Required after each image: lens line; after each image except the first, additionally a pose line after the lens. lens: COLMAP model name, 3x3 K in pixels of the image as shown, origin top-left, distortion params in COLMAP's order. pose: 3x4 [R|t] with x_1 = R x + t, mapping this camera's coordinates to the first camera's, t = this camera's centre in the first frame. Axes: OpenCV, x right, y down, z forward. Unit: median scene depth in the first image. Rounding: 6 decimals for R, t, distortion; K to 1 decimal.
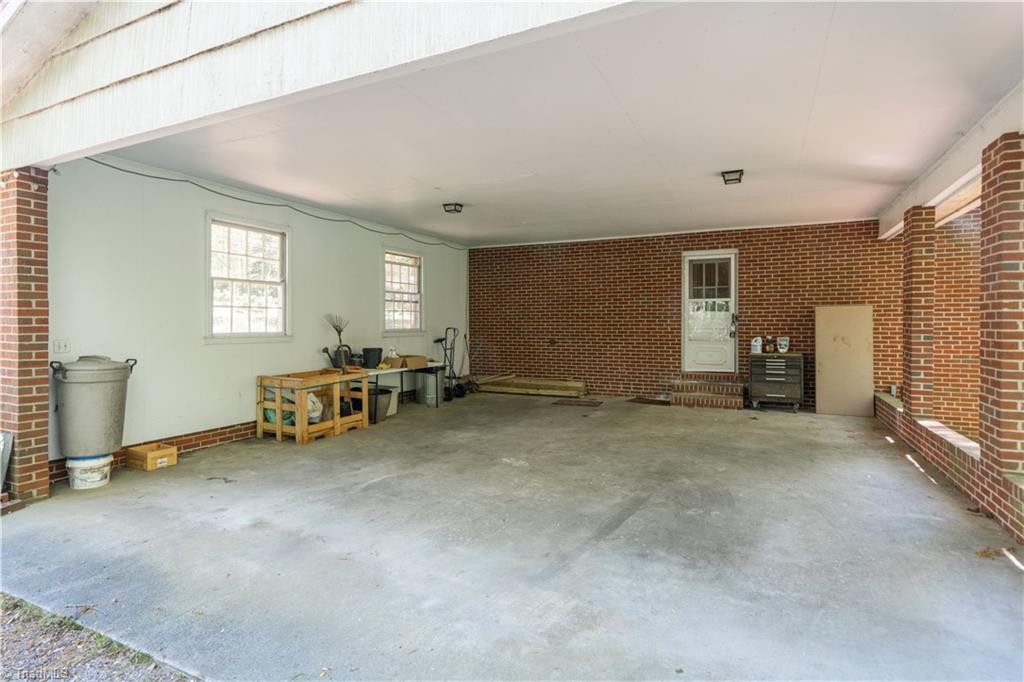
lens RADIAL K [[525.8, 0, 508.9], [0, 525.8, 323.7], [0, 0, 1]] dist [-0.004367, 0.002127]
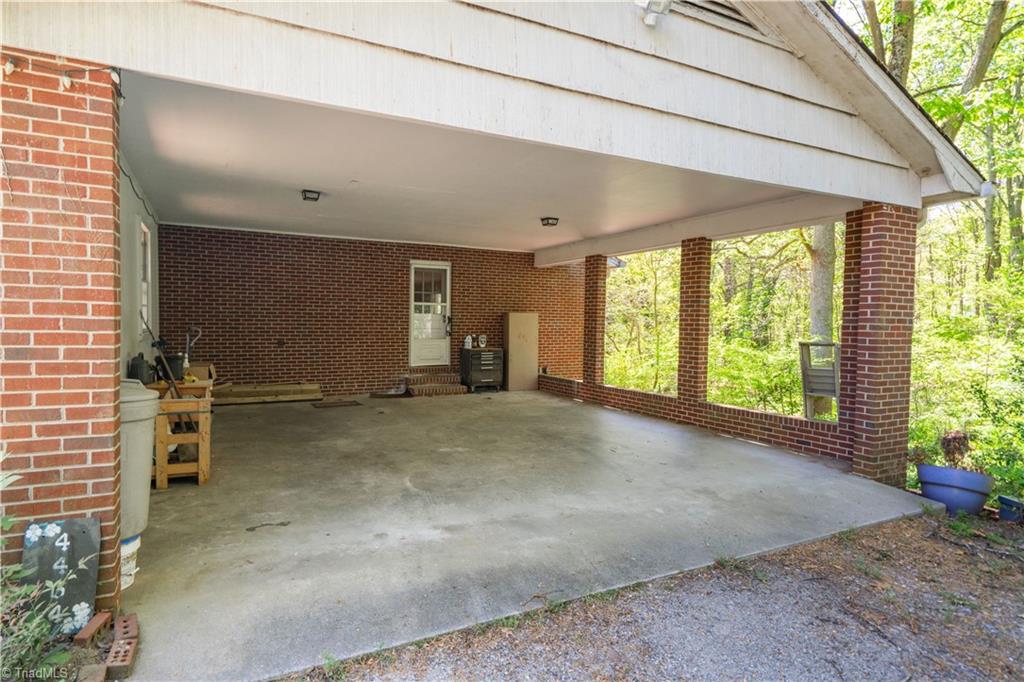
lens RADIAL K [[567.9, 0, 511.4], [0, 567.9, 339.9], [0, 0, 1]] dist [0.001511, -0.000050]
pose [[0.594009, -0.016770, 0.804284, -0.589930], [-0.013281, 0.999442, 0.030647, -0.007198], [-0.804349, -0.028886, 0.593455, 0.122271]]
